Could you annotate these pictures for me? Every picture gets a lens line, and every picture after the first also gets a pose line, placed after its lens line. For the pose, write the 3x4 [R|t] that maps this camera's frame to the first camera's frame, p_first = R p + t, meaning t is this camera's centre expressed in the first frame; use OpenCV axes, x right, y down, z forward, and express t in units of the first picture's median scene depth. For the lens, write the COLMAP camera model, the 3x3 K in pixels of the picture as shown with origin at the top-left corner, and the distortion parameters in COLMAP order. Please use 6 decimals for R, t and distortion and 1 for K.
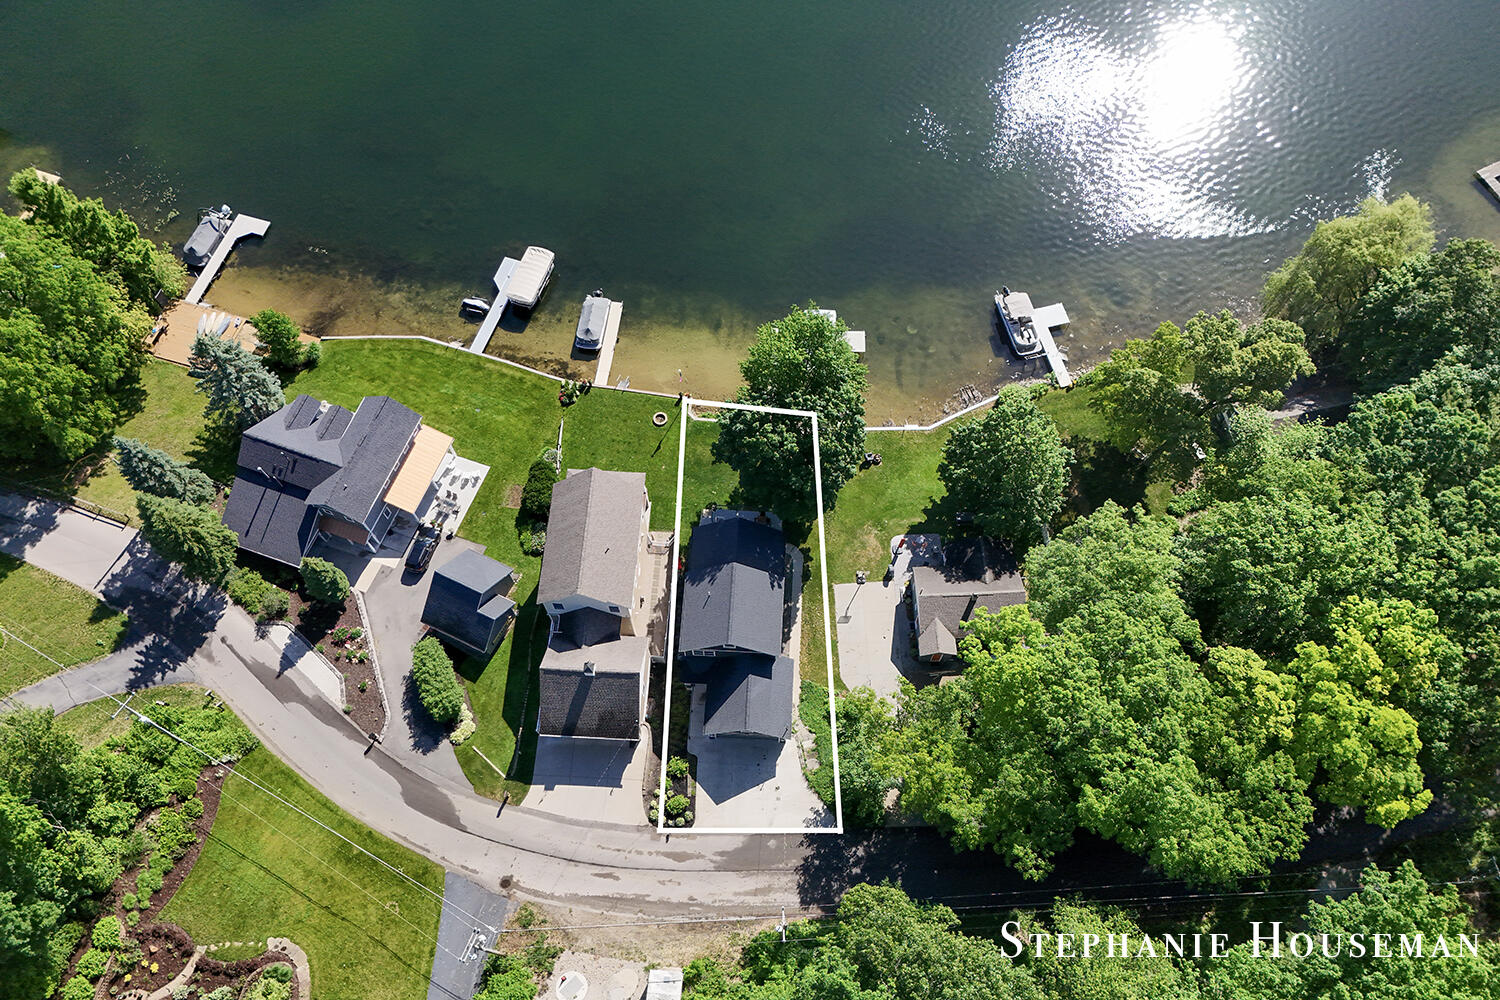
lens RADIAL K [[1105.6, 0, 751.8], [0, 1105.6, 575.7], [0, 0, 1]] dist [0.073165, -0.076292]
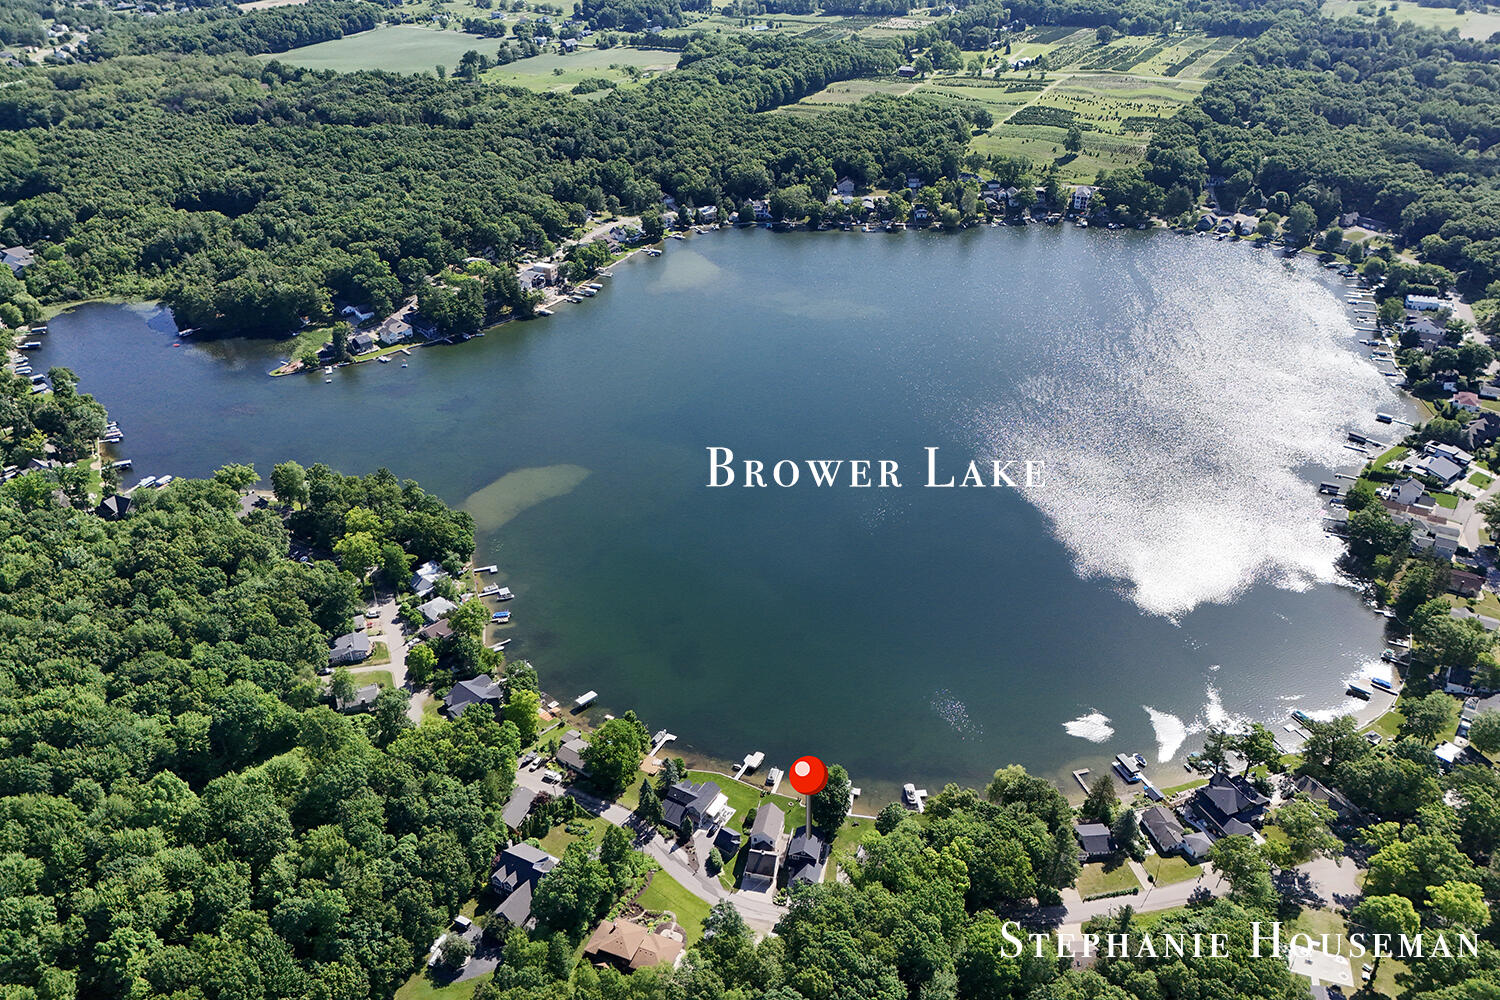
lens RADIAL K [[1105.6, 0, 751.8], [0, 1105.6, 575.7], [0, 0, 1]] dist [0.073165, -0.076292]
pose [[0.985699, 0.097192, -0.137663, 0.192452], [-0.156453, 0.831328, -0.533307, 1.093393], [0.062610, 0.547218, 0.834645, -2.144899]]
